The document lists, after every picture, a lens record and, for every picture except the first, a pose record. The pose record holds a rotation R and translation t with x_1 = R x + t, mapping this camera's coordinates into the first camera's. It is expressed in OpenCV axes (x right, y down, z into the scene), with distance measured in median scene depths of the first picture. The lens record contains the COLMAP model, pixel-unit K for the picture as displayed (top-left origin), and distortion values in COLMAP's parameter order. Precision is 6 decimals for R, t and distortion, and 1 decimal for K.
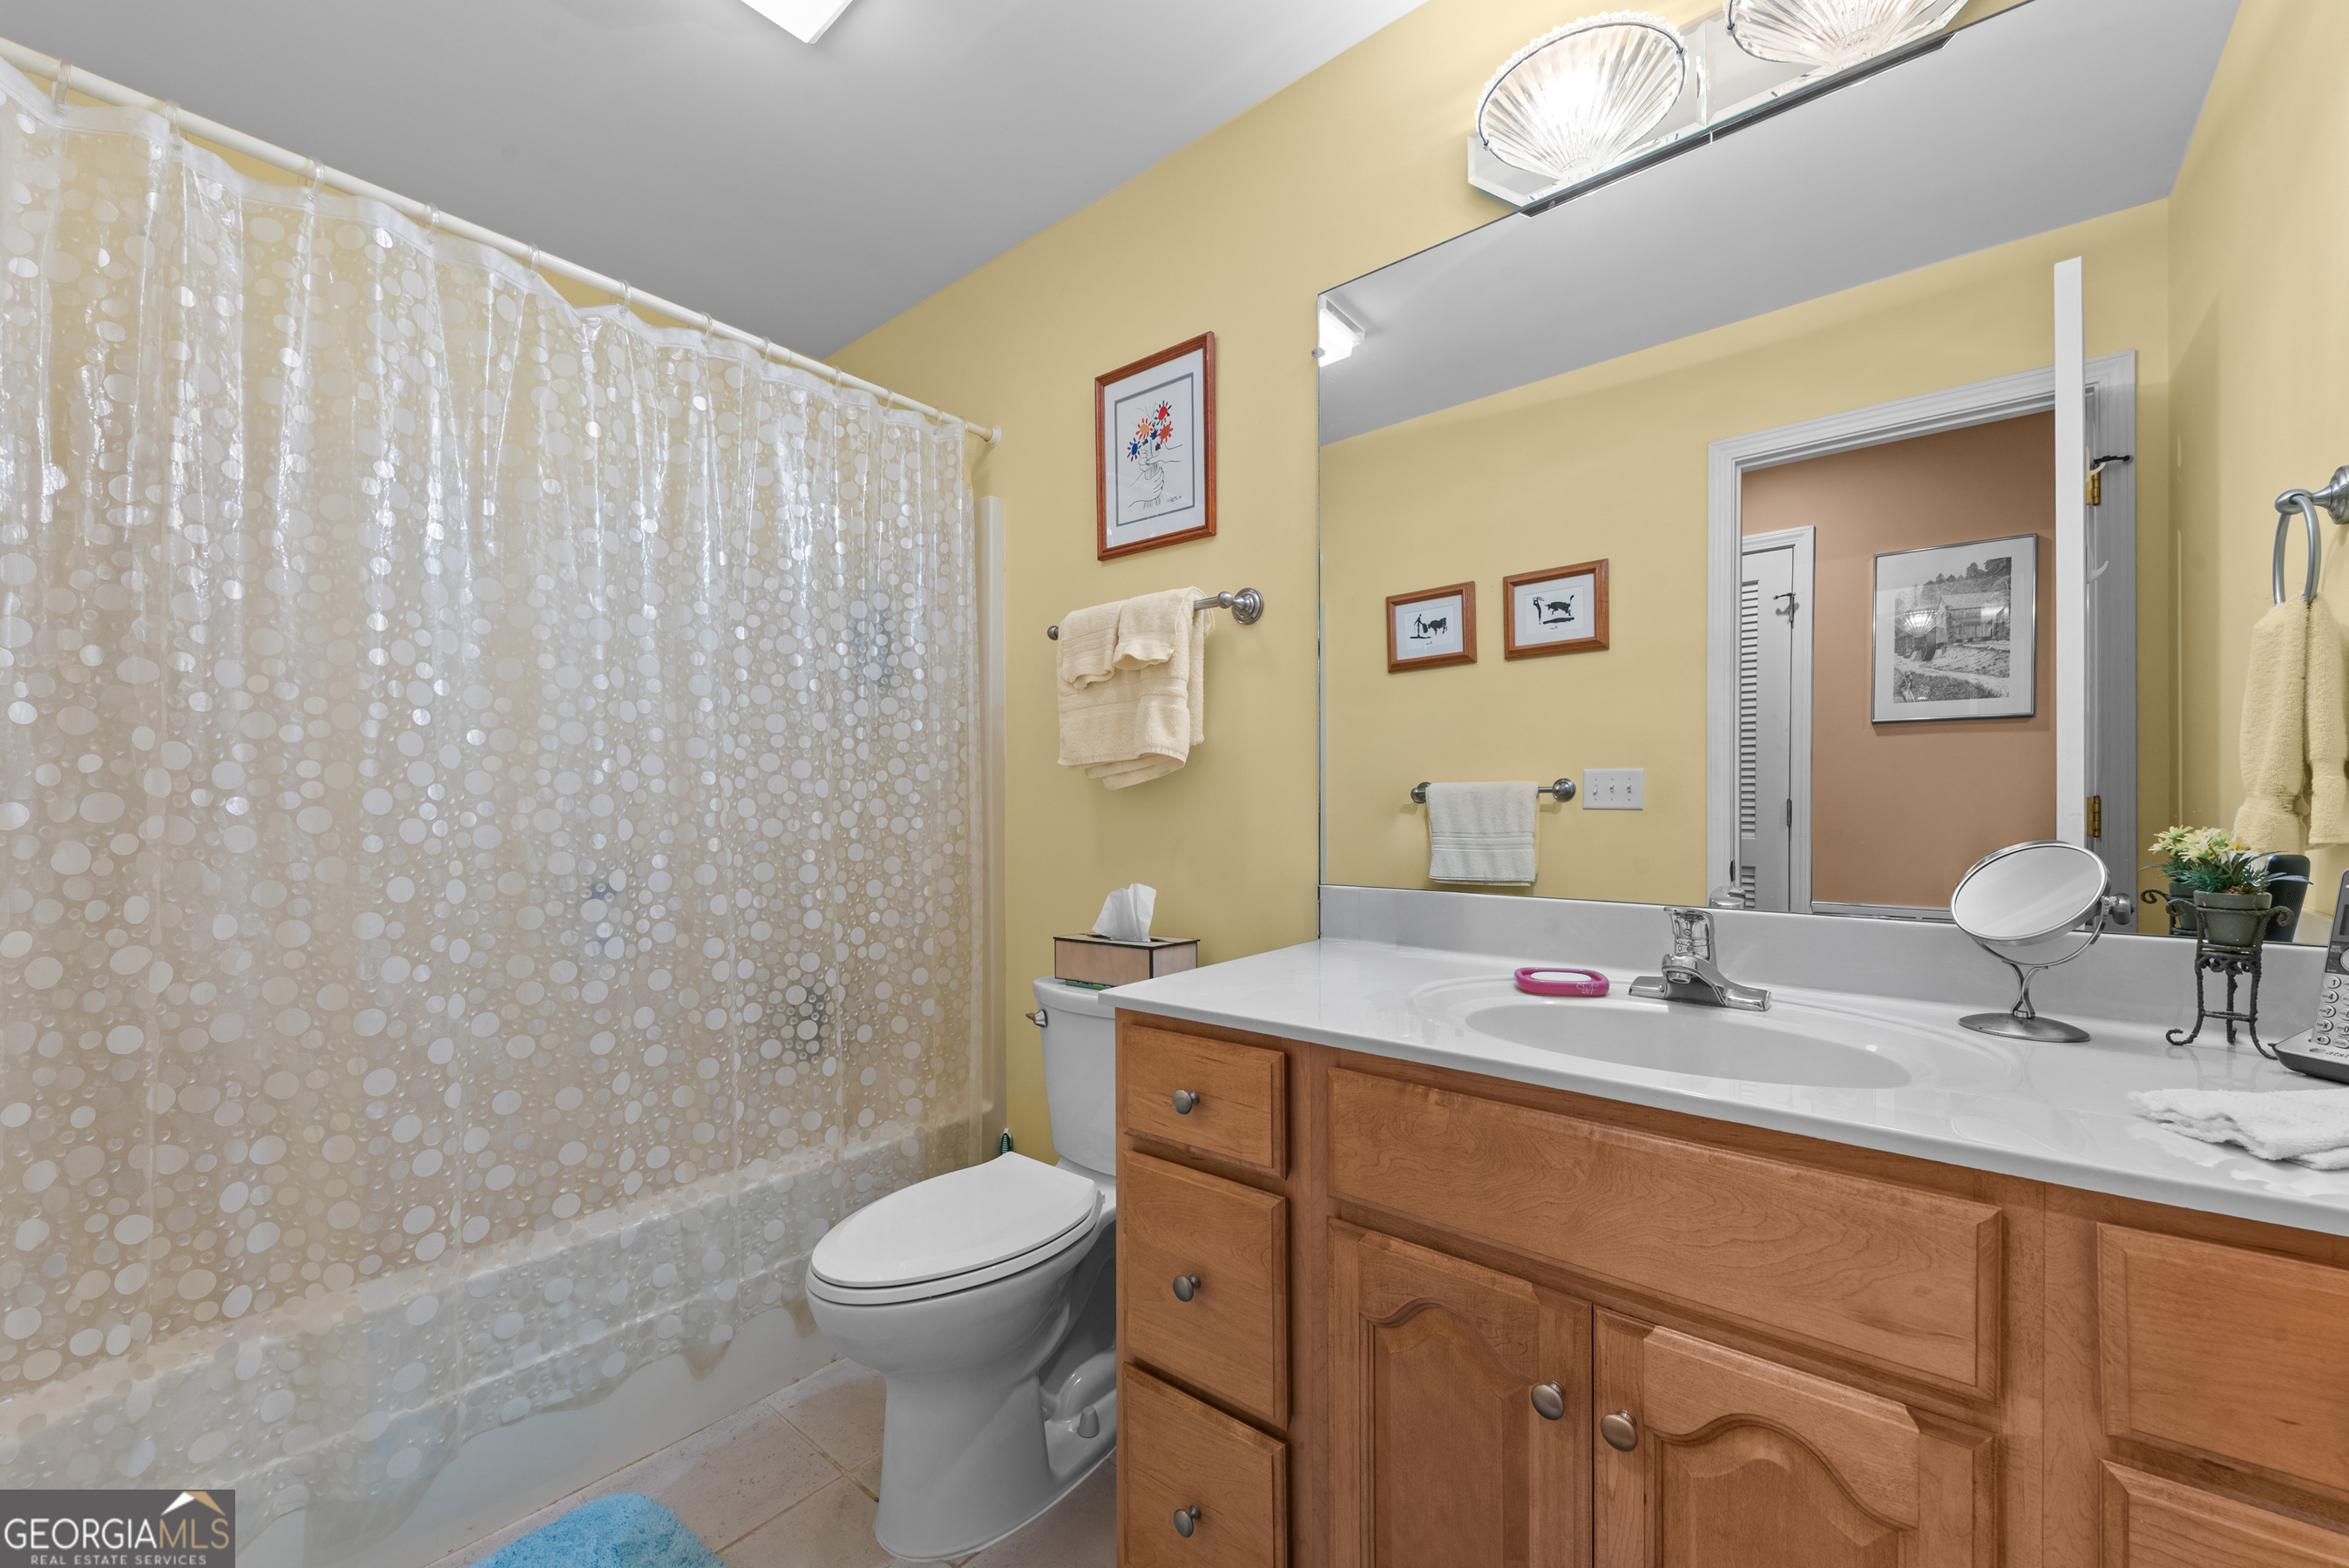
lens RADIAL K [[930.7, 0, 1184.6], [0, 930.7, 802.8], [0, 0, 1]] dist [0.000048, -0.004079]
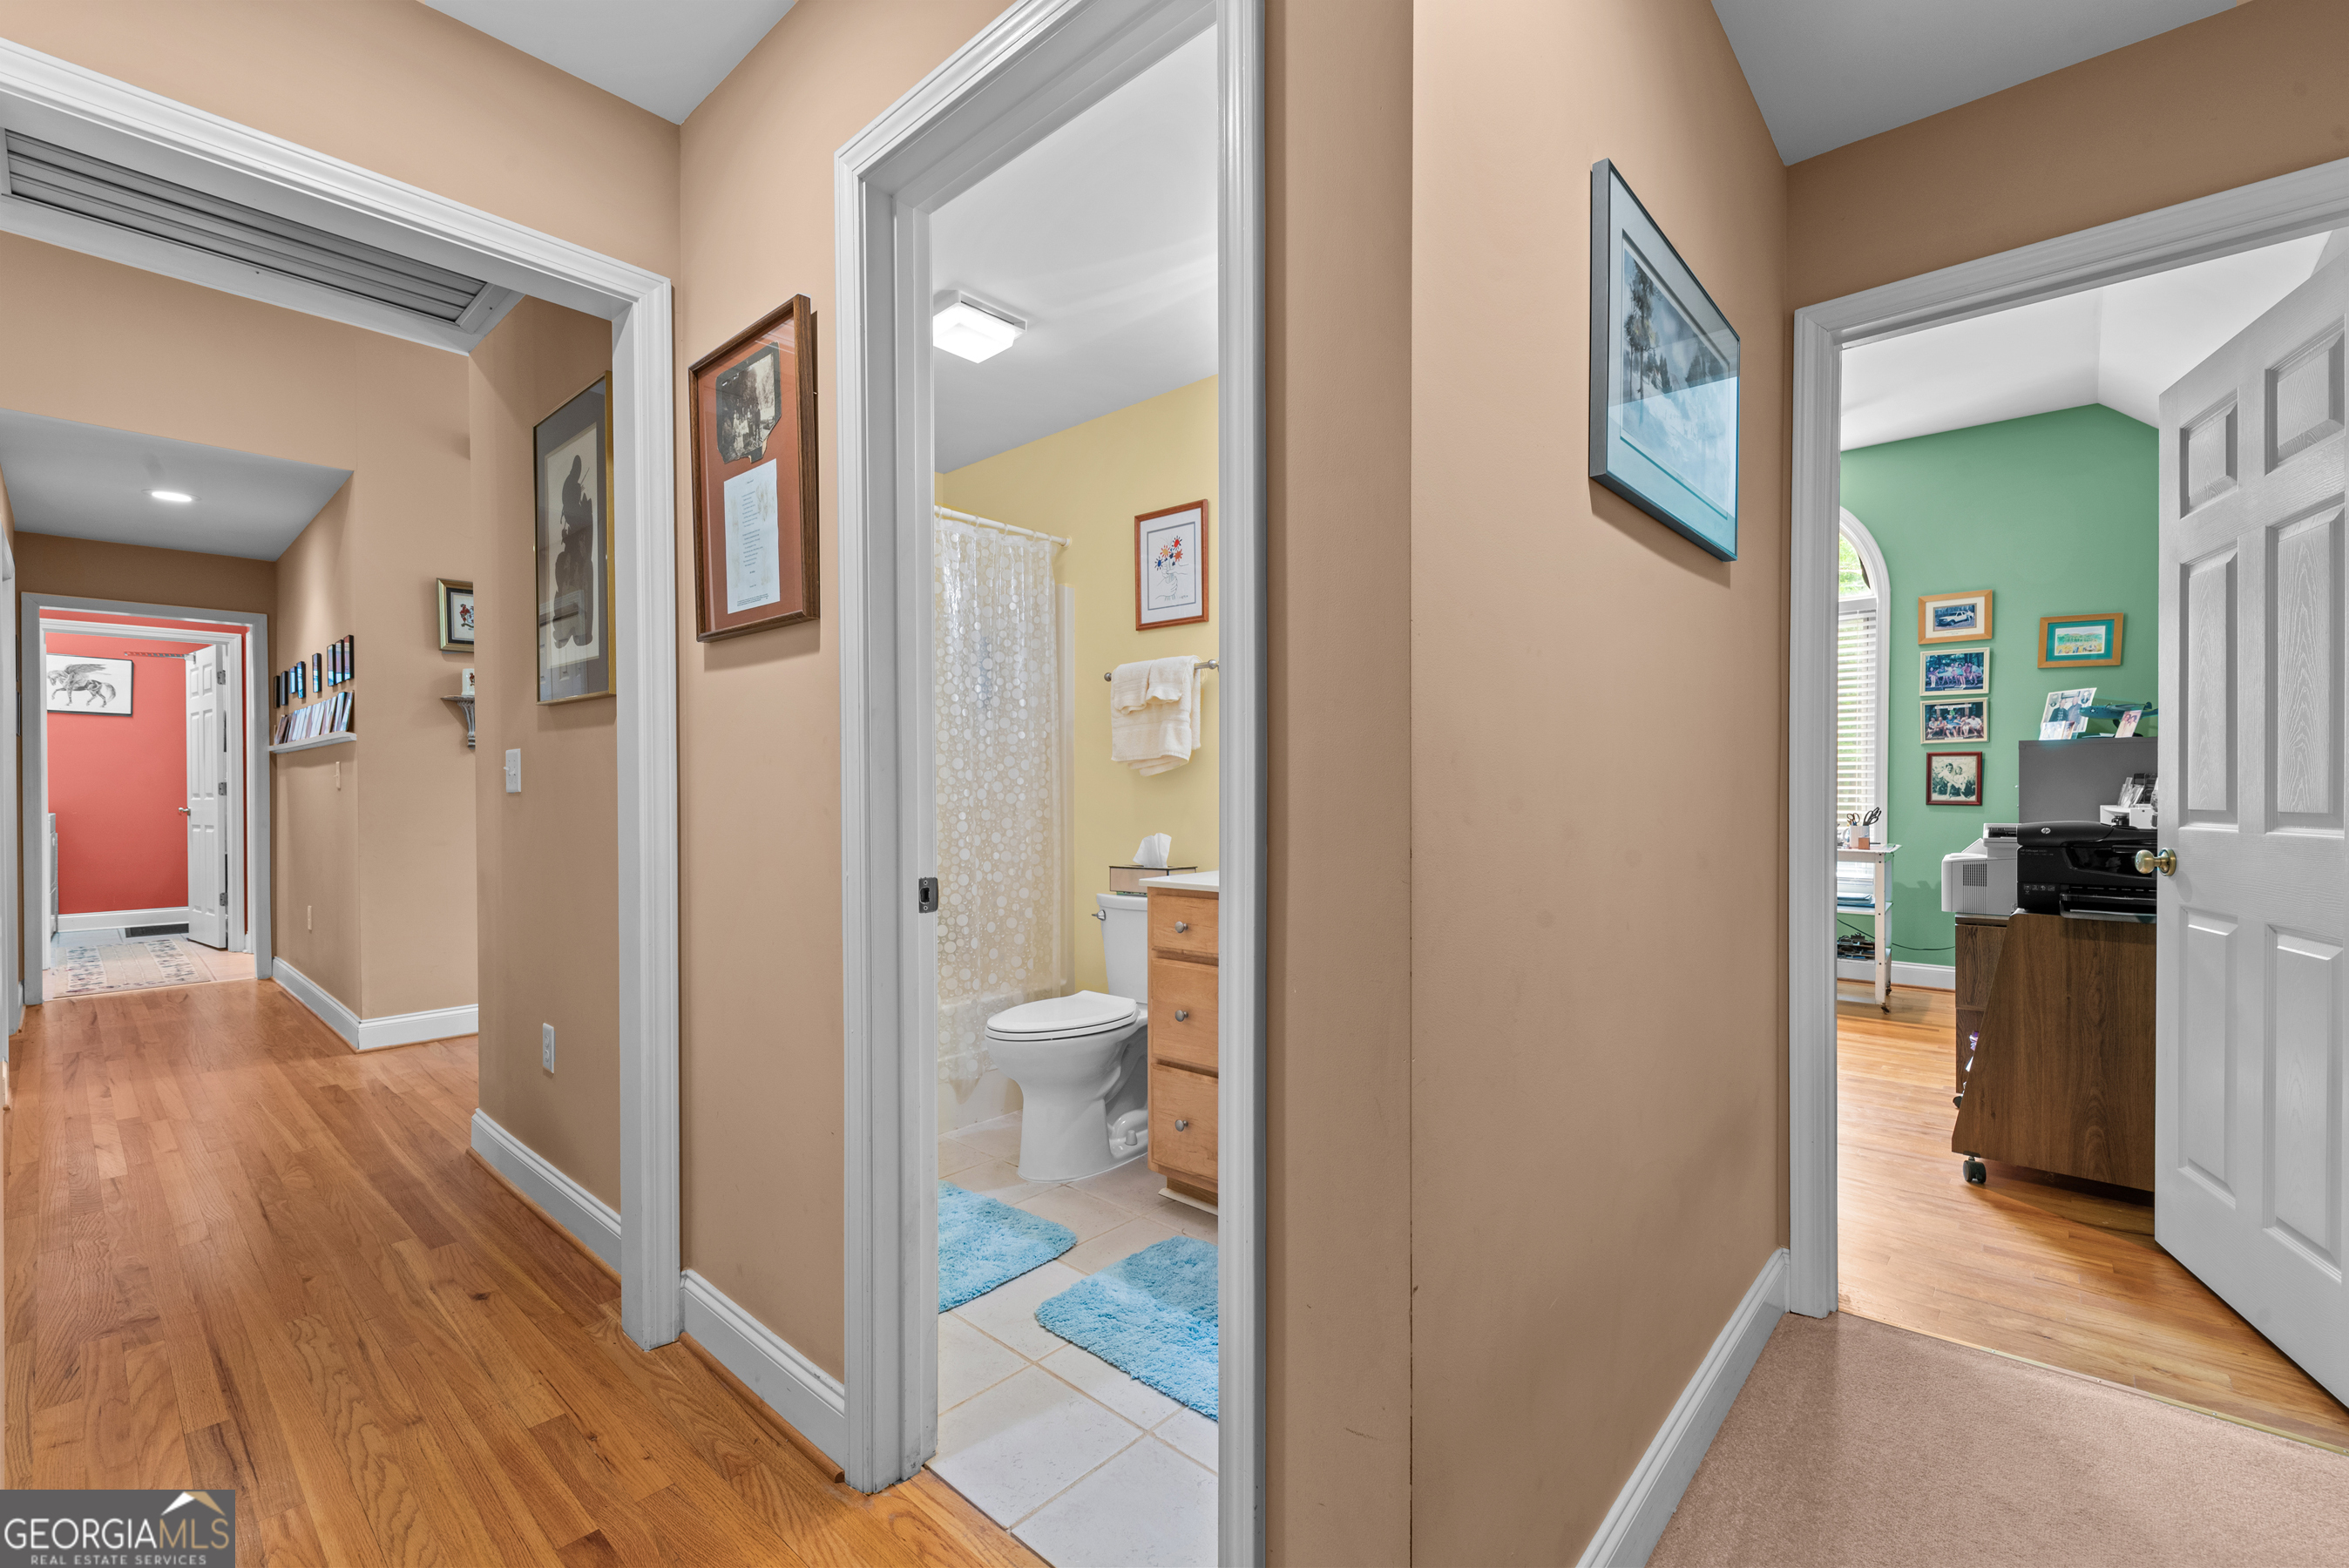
lens RADIAL K [[998.0, 0, 1170.3], [0, 998.0, 789.8], [0, 0, 1]] dist [-0.002820, -0.000504]
pose [[0.998924, 0.002790, -0.046285, 0.046197], [-0.002421, 0.999965, 0.008040, -0.004579], [0.046306, -0.007919, 0.998896, -0.725071]]
